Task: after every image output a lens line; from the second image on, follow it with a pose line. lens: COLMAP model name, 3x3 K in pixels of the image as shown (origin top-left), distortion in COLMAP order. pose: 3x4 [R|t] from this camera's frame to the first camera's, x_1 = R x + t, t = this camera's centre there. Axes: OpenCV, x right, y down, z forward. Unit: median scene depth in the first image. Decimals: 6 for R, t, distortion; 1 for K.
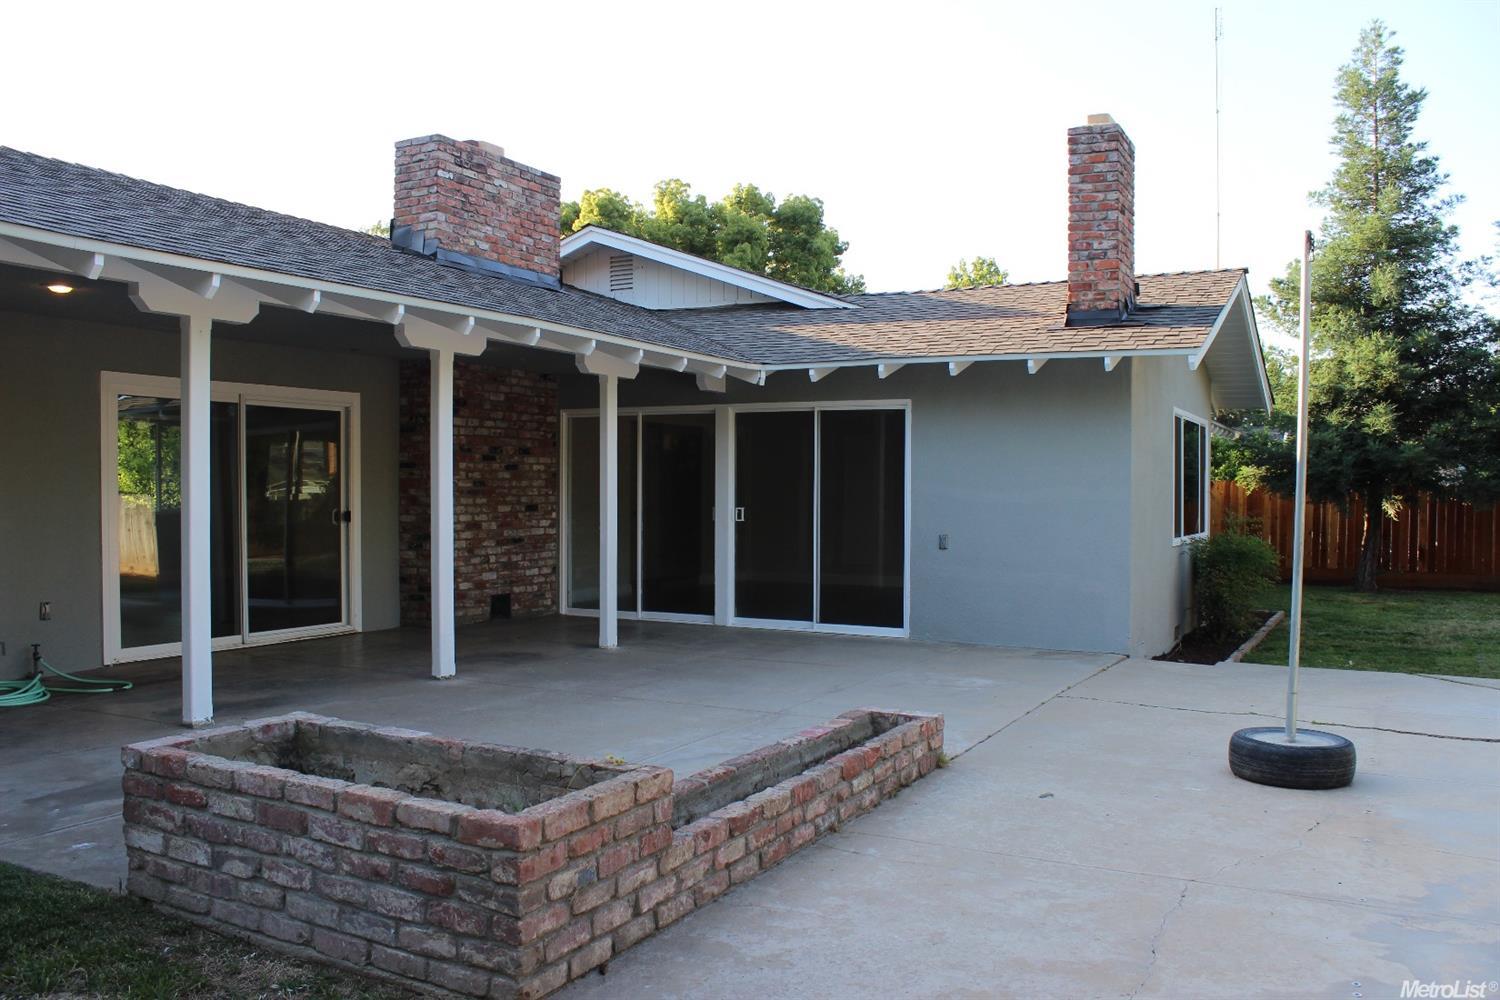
lens RADIAL K [[1312.3, 0, 750.0], [0, 1312.3, 500.0], [0, 0, 1]] dist [-0.176957, 0.171494]
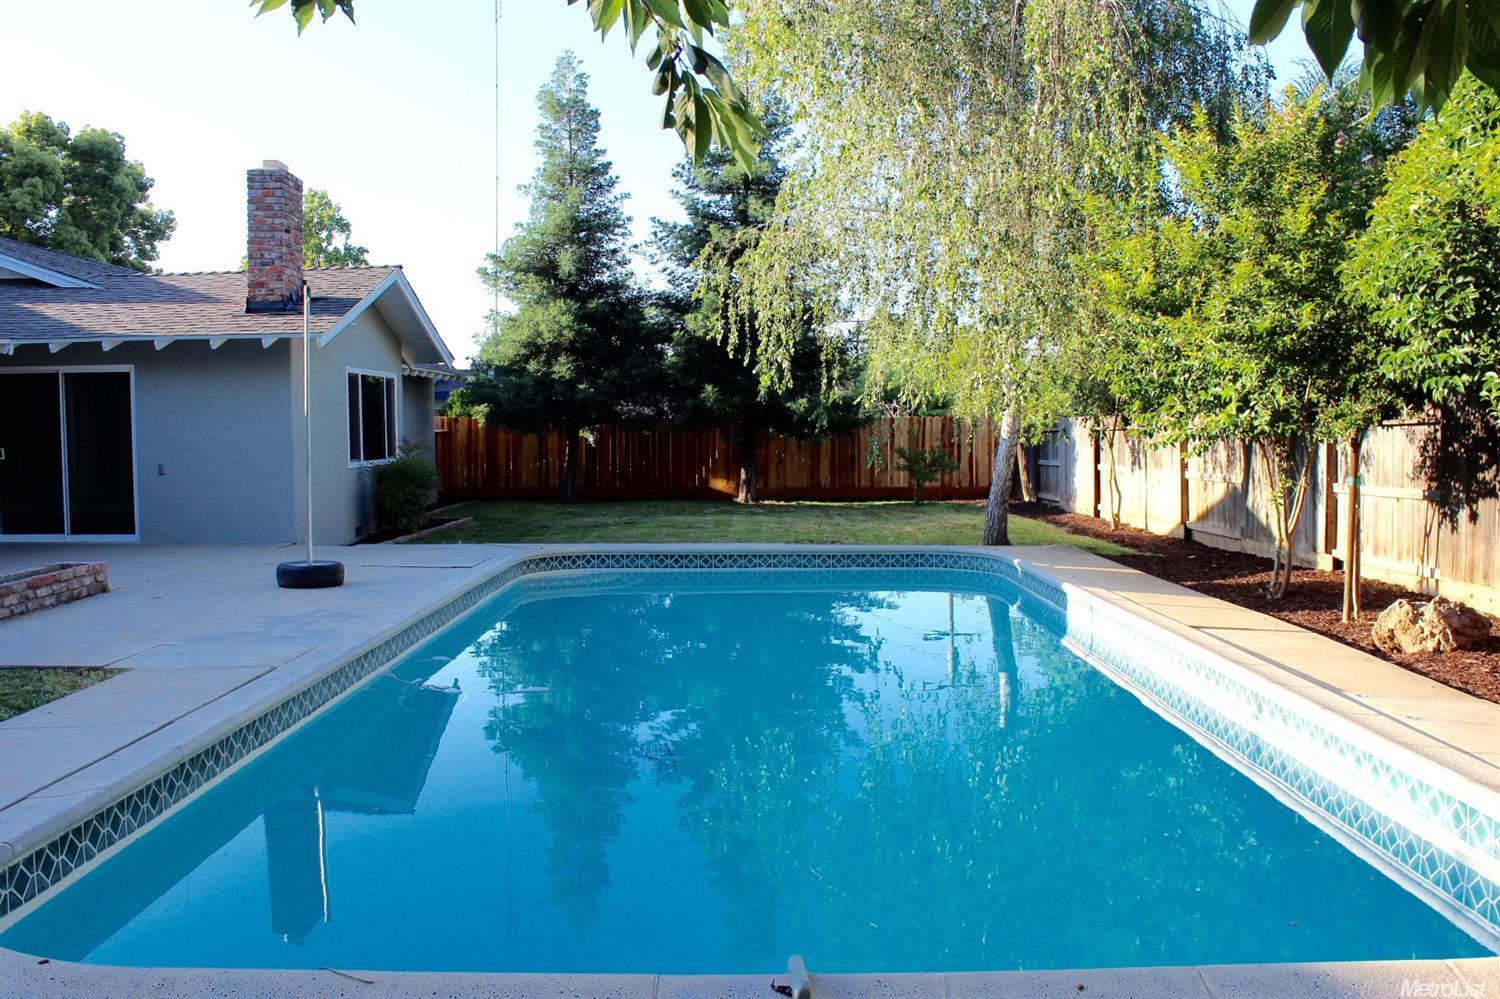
lens RADIAL K [[1312.3, 0, 750.0], [0, 1312.3, 499.5], [0, 0, 1]] dist [-0.176957, 0.171494]
pose [[0.878758, -0.042244, 0.475395, 0.029667], [0.018849, 0.998370, 0.053875, 0.001860], [-0.476896, -0.038383, 0.878121, -0.255783]]
